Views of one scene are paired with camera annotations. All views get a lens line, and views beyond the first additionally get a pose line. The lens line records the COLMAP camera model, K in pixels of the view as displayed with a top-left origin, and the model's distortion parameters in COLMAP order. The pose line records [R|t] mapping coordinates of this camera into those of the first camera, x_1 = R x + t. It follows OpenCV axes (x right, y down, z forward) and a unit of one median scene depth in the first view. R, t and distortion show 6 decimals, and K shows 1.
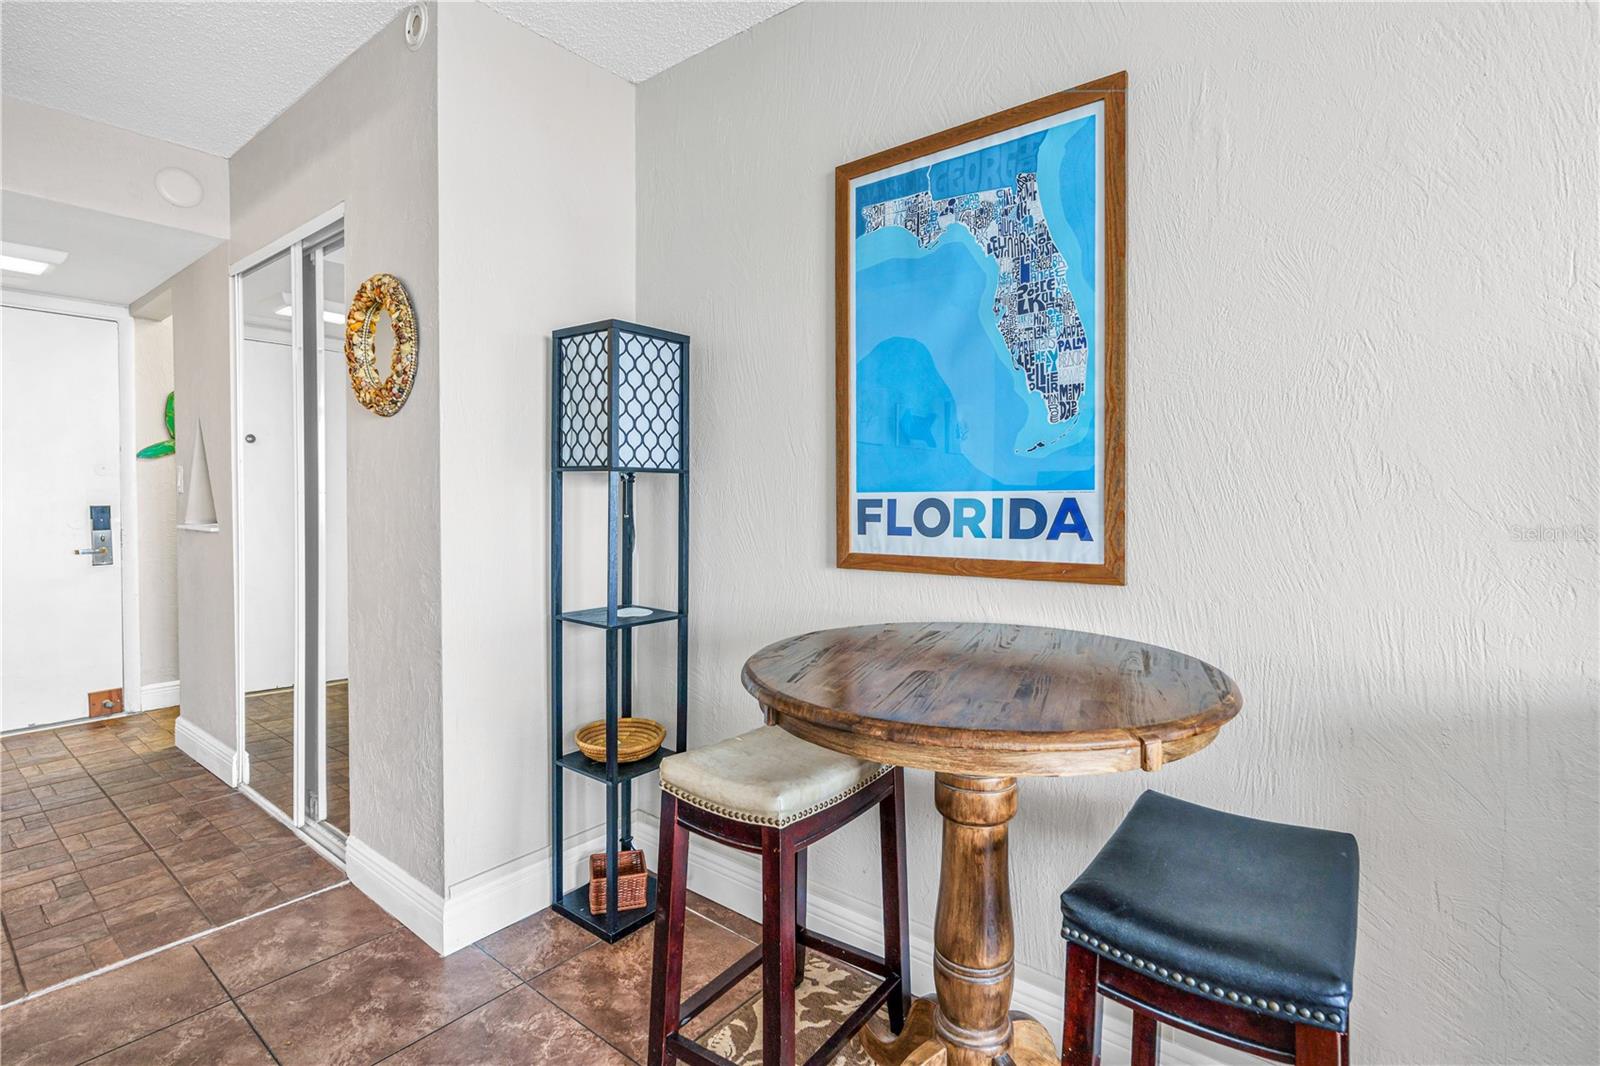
lens RADIAL K [[745.6, 0, 800.6], [0, 745.6, 513.3], [0, 0, 1]] dist [-0.008423, 0.001172]
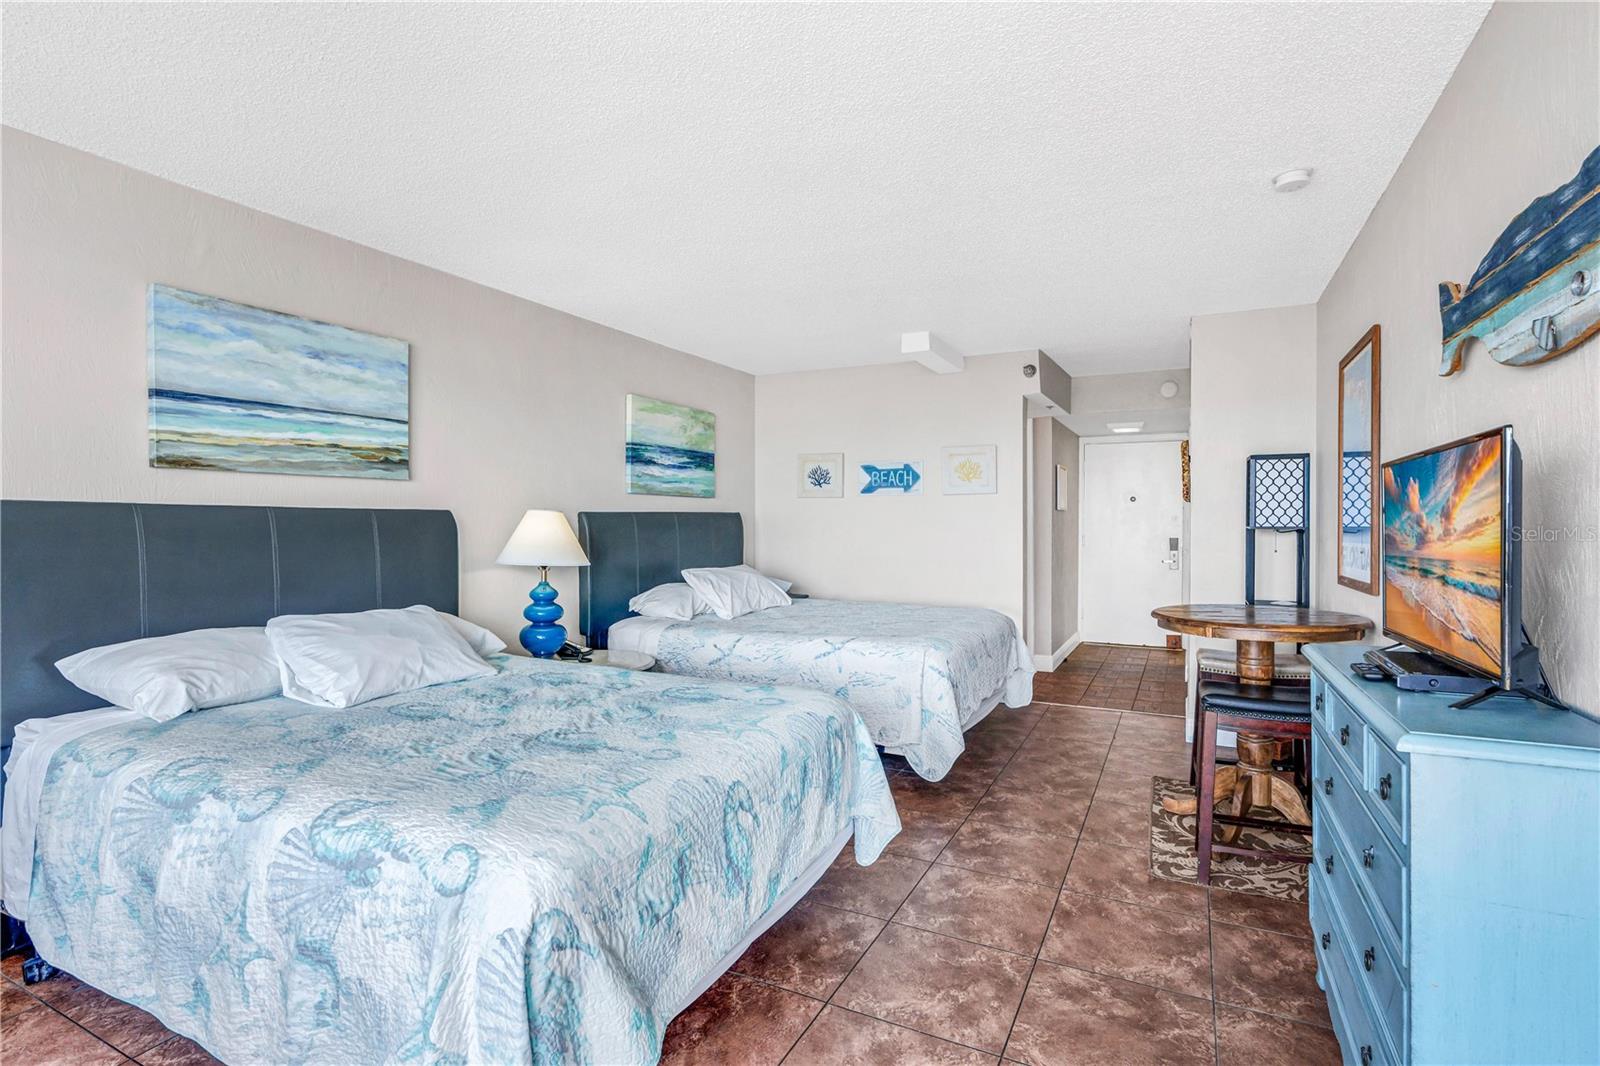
lens RADIAL K [[761.6, 0, 820.8], [0, 761.6, 532.5], [0, 0, 1]] dist [-0.019439, 0.020838]
pose [[0.201951, 0.011986, -0.979322, 1.549651], [-0.023197, 0.999703, 0.007452, -0.034288], [0.979121, 0.021213, 0.202169, -0.578348]]
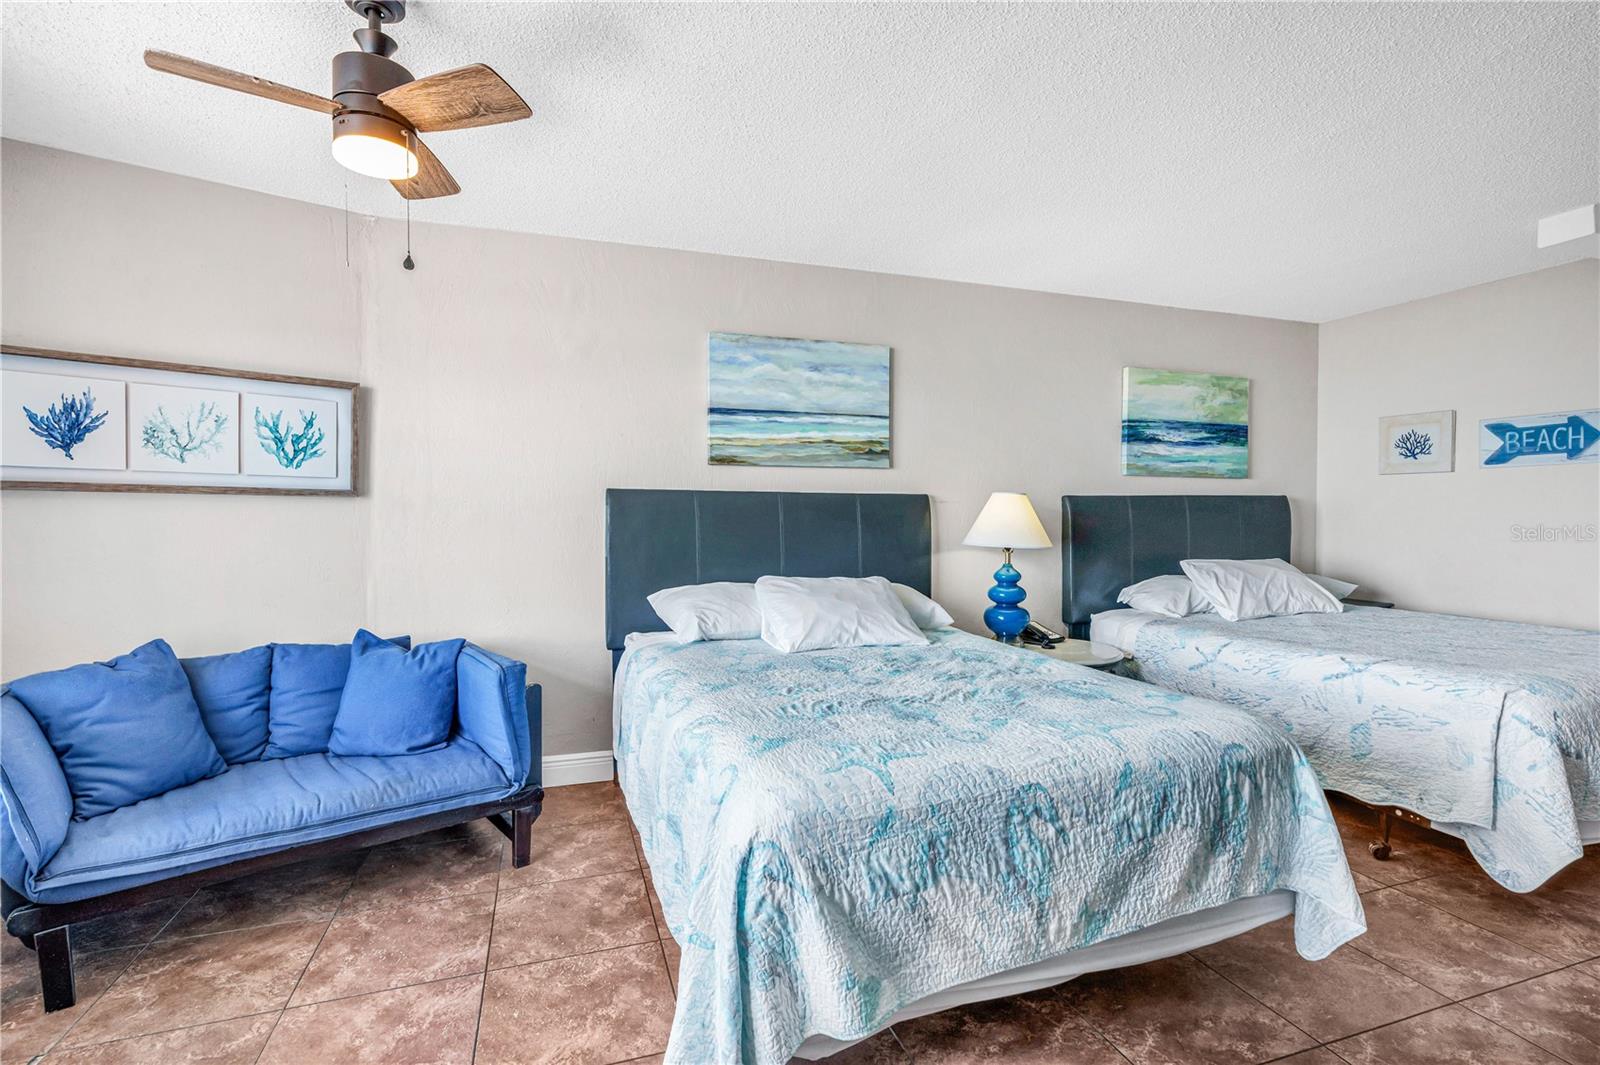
lens RADIAL K [[760.3, 0, 805.9], [0, 760.3, 536.0], [0, 0, 1]] dist [-0.002906, 0.002403]
pose [[-0.547663, 0.019704, -0.836467, 1.429654], [-0.021092, 0.999080, 0.037344, -0.010983], [0.836433, 0.038095, -0.546743, -0.230811]]
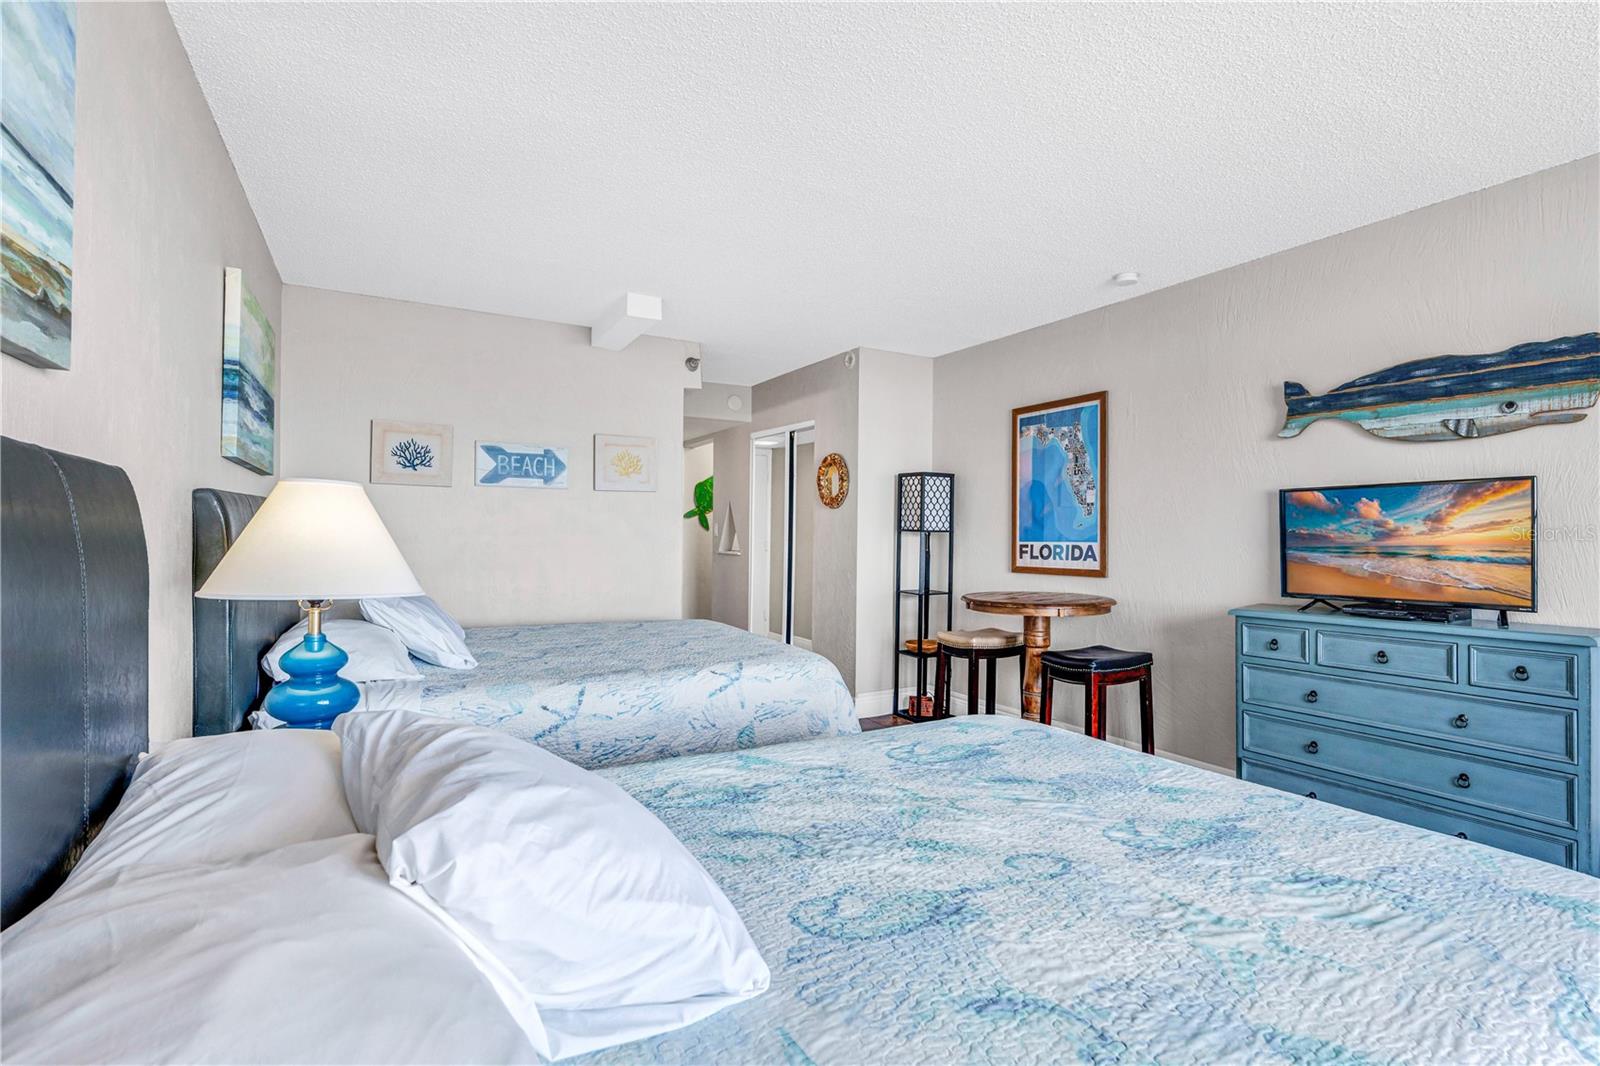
lens RADIAL K [[760.3, 0, 805.9], [0, 760.3, 536.5], [0, 0, 1]] dist [-0.002906, 0.002403]
pose [[0.923993, 0.009410, -0.382293, 0.367839], [-0.017659, 0.999681, -0.018074, 0.012536], [0.382000, 0.023451, 0.923865, -1.521121]]
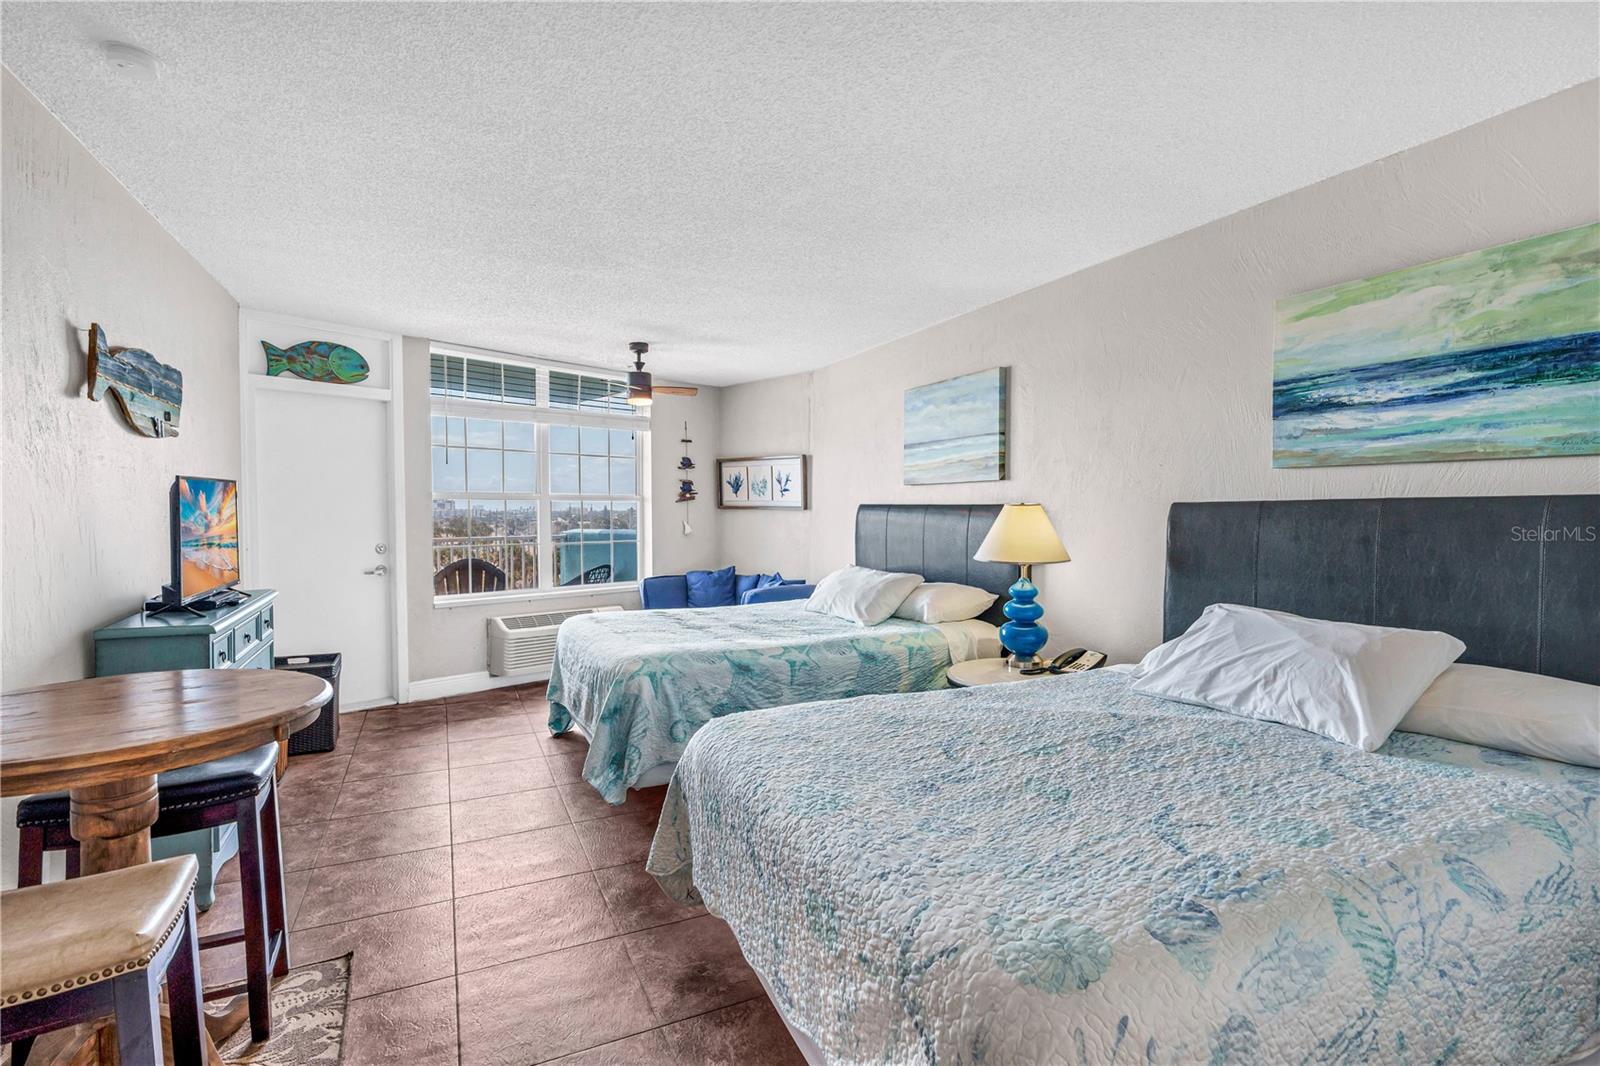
lens RADIAL K [[738.9, 0, 798.1], [0, 738.9, 526.8], [0, 0, 1]] dist [-0.011004, 0.001568]
pose [[-0.893451, -0.012768, 0.448979, -0.867015], [0.009962, 0.998787, 0.048228, -0.096099], [-0.449050, 0.047562, -0.892240, 1.015425]]
